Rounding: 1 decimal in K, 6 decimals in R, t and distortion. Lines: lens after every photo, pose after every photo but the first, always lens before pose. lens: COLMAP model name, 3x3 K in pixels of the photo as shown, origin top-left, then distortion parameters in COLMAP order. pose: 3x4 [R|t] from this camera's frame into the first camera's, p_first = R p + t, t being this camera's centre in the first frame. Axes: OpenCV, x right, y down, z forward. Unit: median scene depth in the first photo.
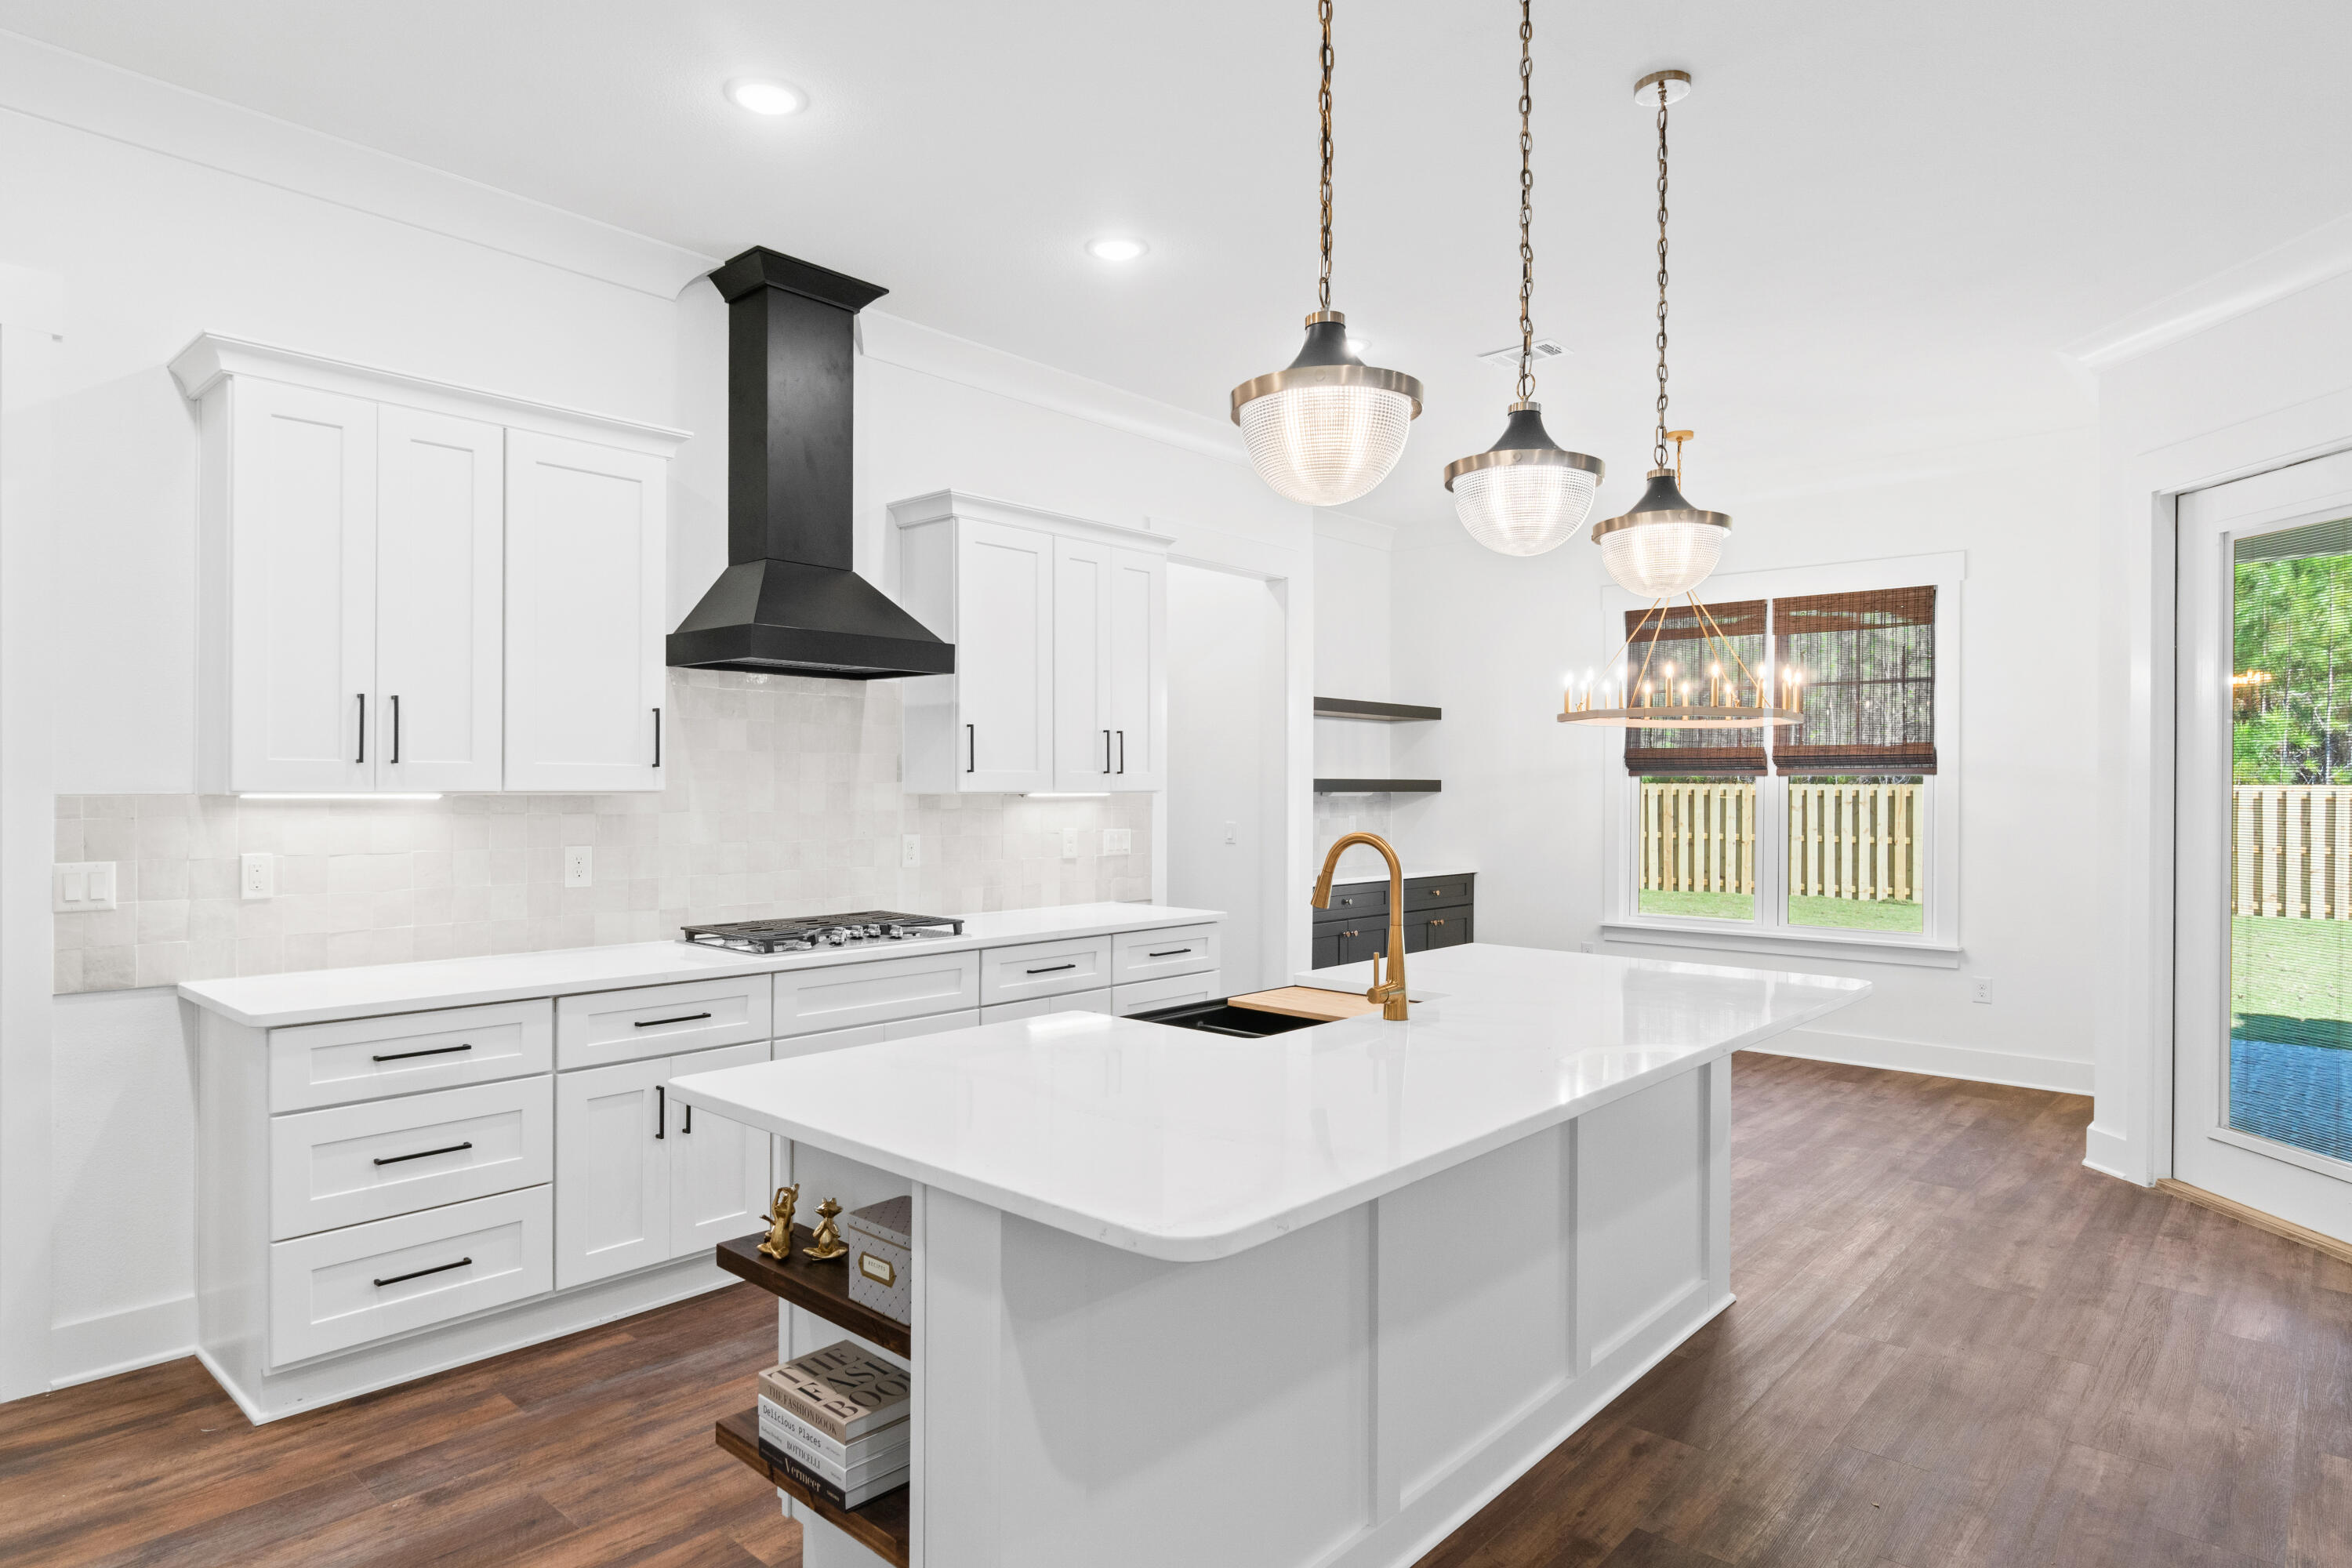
lens RADIAL K [[1340.0, 0, 1157.9], [0, 1340.0, 787.0], [0, 0, 1]] dist [-0.024066, -0.001221]
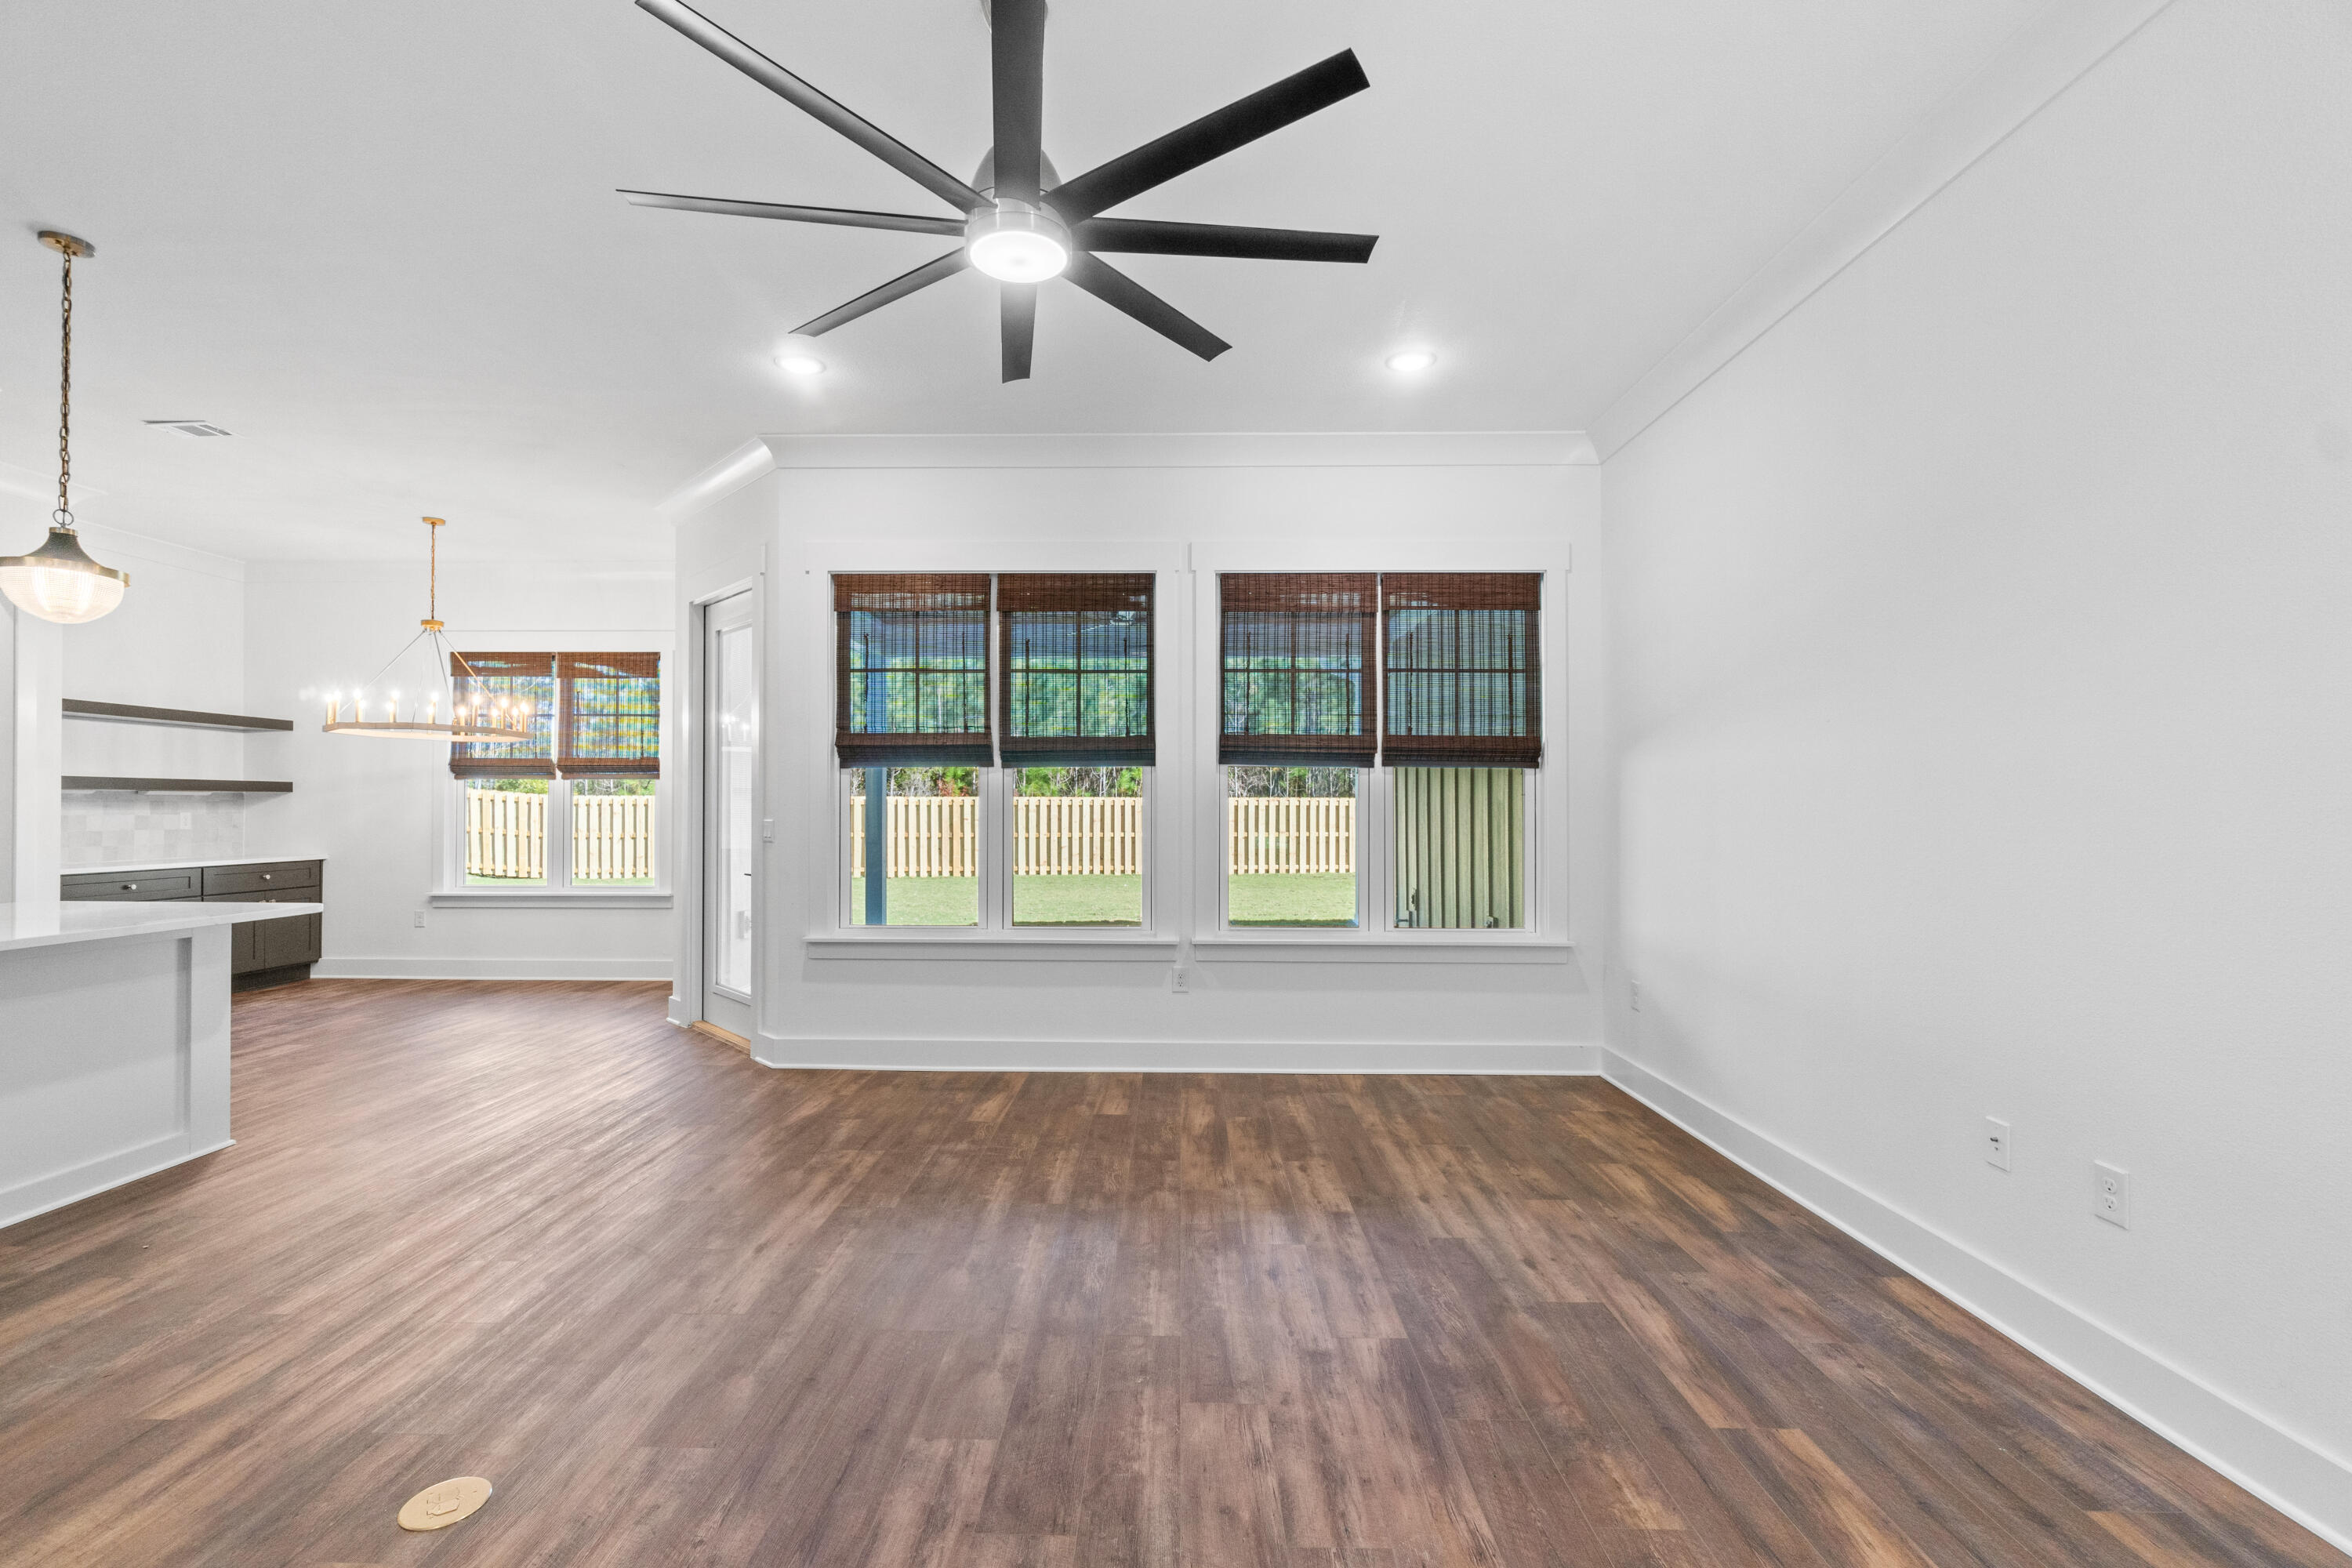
lens RADIAL K [[1023.4, 0, 1153.8], [0, 1023.4, 790.4], [0, 0, 1]] dist [-0.000370, 0.000187]
pose [[0.757608, 0.005992, 0.652683, 0.418455], [0.002644, 0.999921, -0.012249, 0.032209], [-0.652705, 0.011005, 0.757532, -0.382579]]
